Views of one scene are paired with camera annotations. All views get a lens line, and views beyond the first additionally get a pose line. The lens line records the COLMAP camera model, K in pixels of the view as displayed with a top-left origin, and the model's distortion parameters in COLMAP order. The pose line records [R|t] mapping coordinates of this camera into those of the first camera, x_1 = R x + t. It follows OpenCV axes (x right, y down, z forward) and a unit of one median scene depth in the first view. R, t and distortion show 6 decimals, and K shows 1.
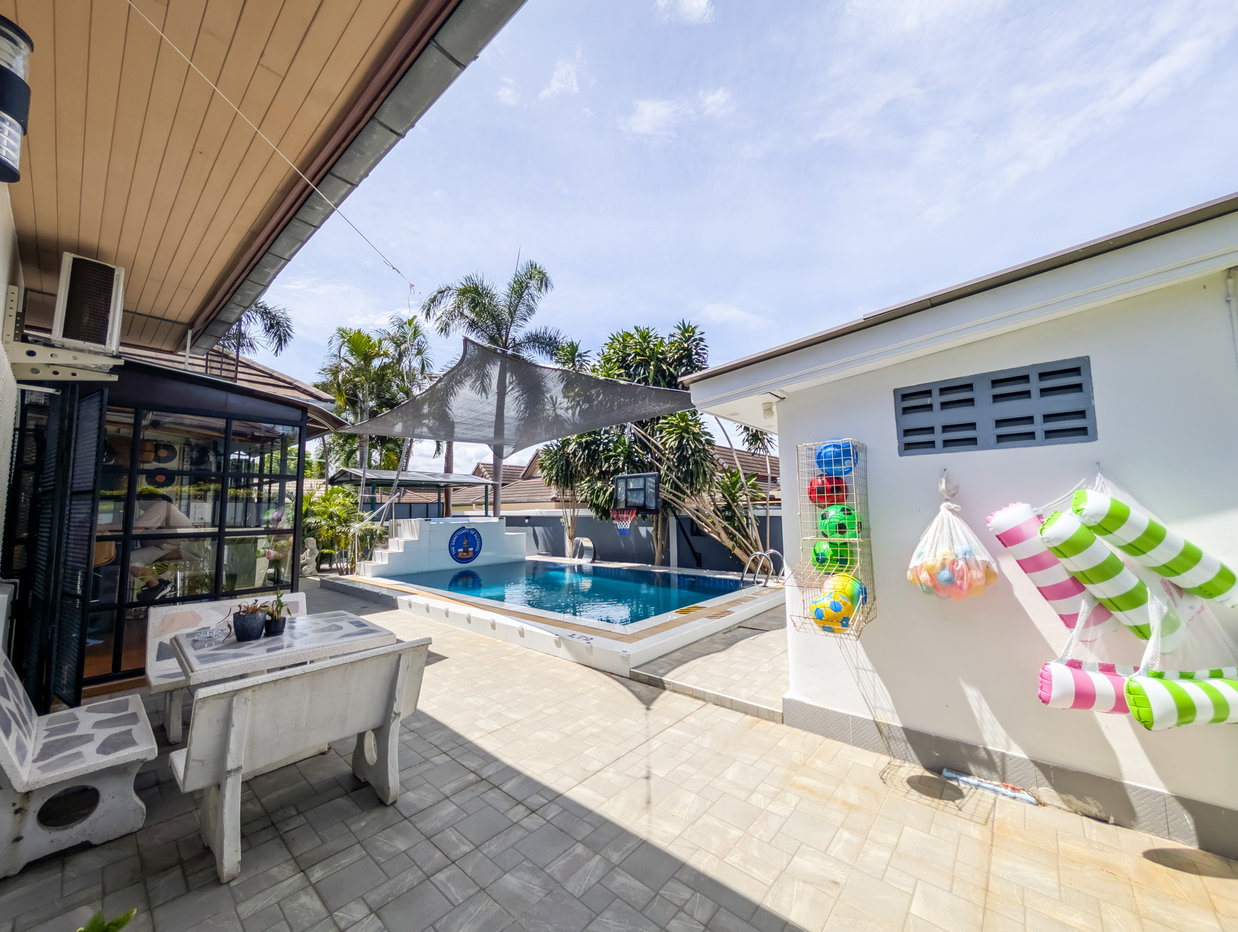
lens RADIAL K [[472.6, 0, 619.0], [0, 472.6, 466.0], [0, 0, 1]] dist [-0.000696, -0.000053]
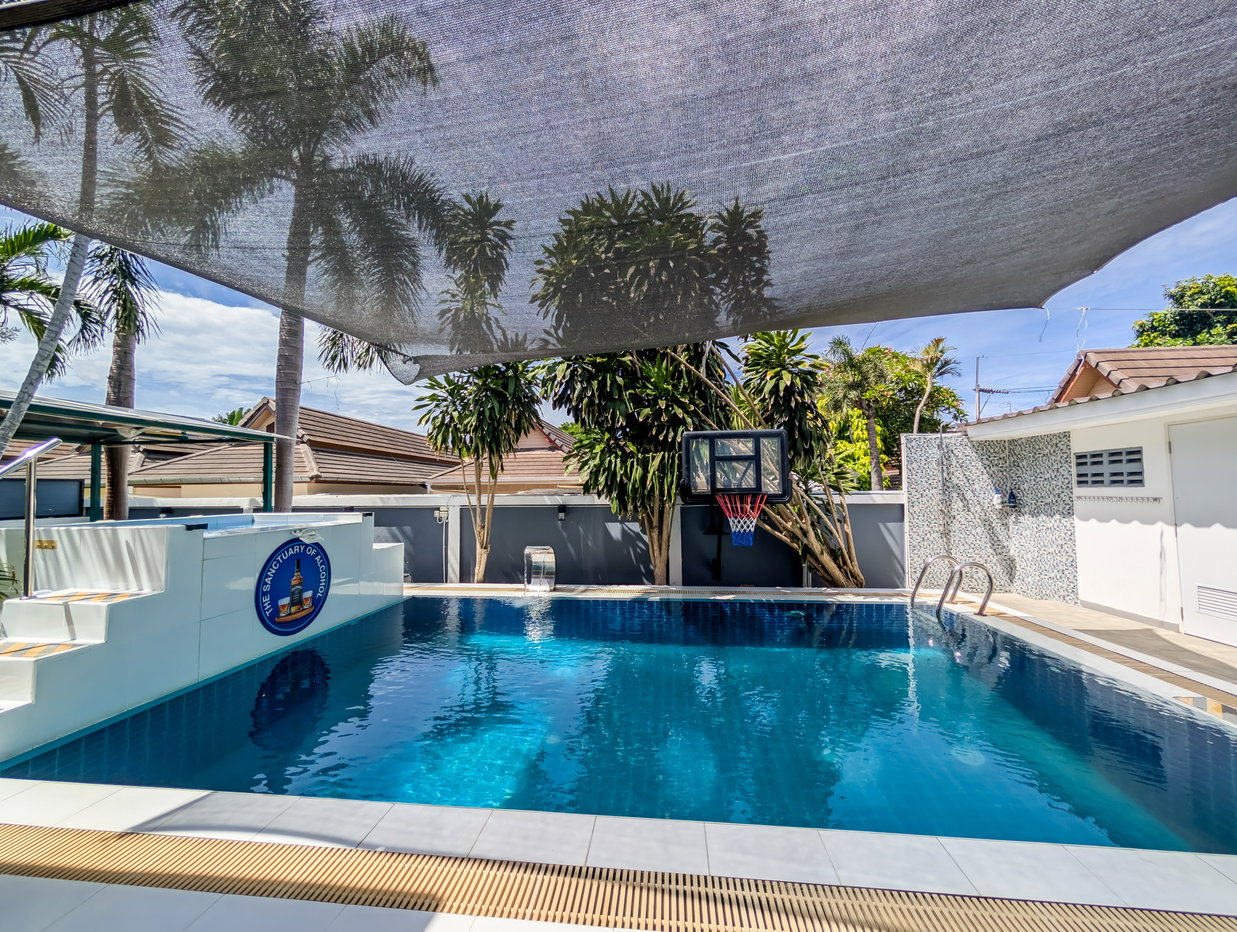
lens RADIAL K [[472.2, 0, 618.5], [0, 472.2, 466.0], [0, 0, 1]] dist [-0.000696, -0.000053]
pose [[0.822814, 0.038639, 0.566996, -0.256983], [-0.055568, 0.998375, 0.012604, 0.038472], [-0.565588, -0.041878, 0.823624, 0.416610]]
